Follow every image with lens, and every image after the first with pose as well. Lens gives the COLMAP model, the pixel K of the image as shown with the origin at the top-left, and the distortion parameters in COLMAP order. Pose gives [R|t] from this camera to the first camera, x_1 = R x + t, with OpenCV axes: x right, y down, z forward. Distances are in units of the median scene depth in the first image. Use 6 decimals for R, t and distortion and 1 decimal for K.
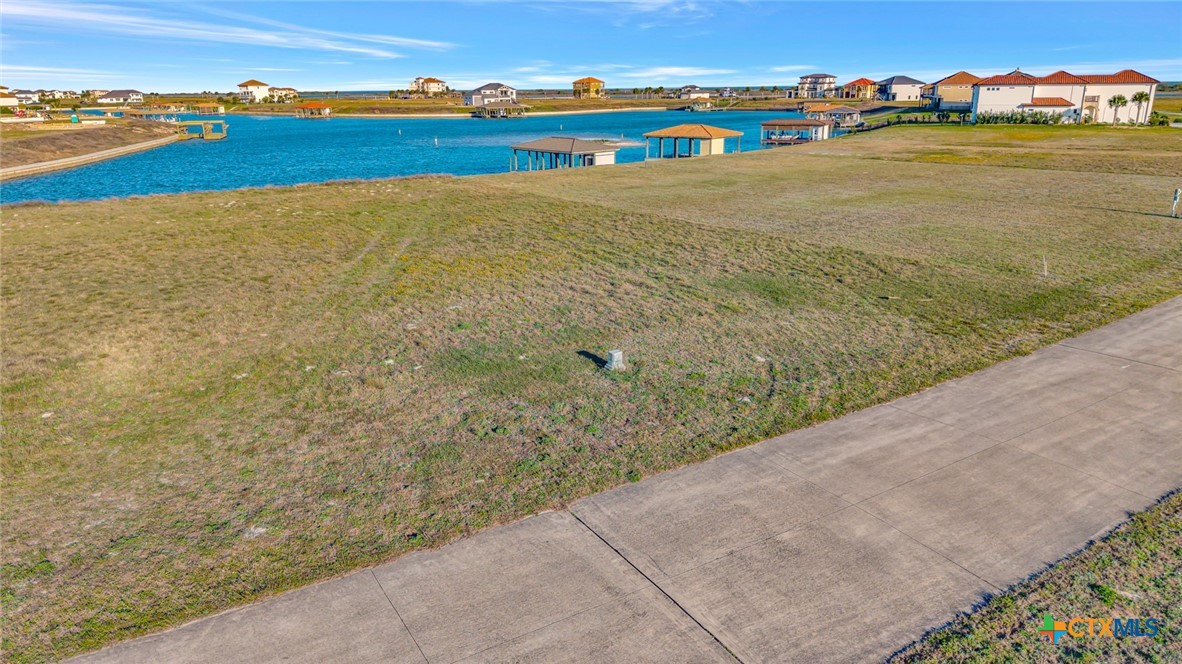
lens RADIAL K [[778.4, 0, 591.0], [0, 778.4, 332.0], [0, 0, 1]] dist [0.043124, -0.050916]
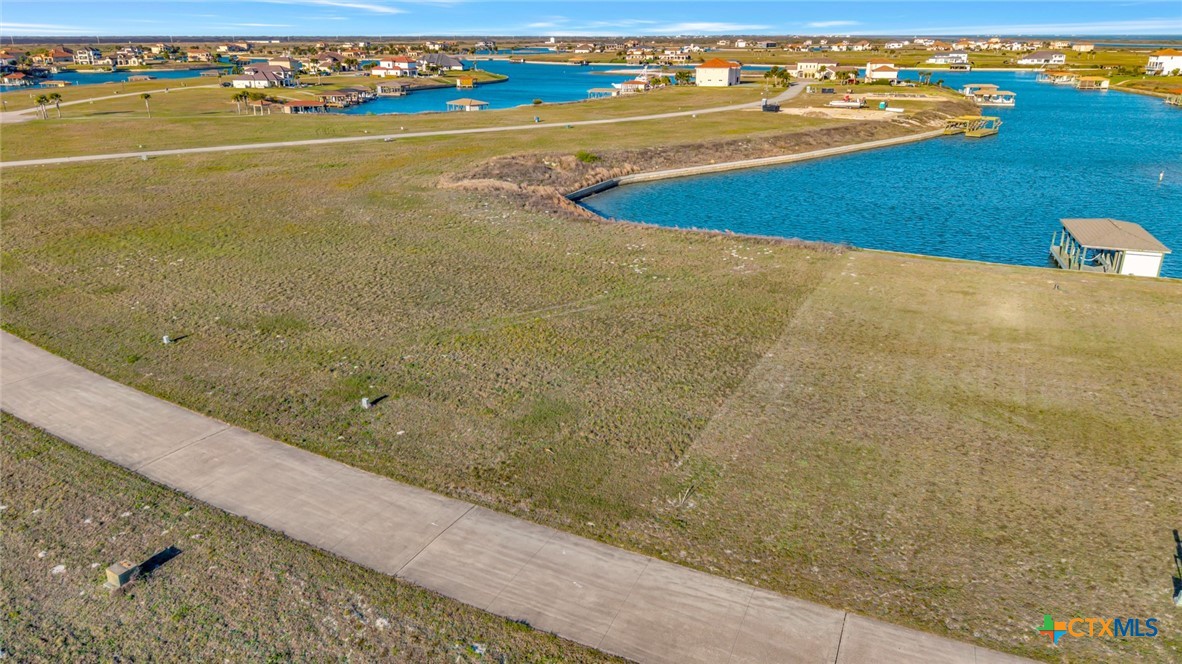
lens RADIAL K [[788.0, 0, 594.5], [0, 788.0, 333.4], [0, 0, 1]] dist [0.003962, -0.004240]
pose [[0.480250, 0.321144, -0.816227, 0.312385], [-0.268202, 0.939759, 0.211944, -0.118264], [0.835122, 0.117128, 0.537450, 0.048548]]
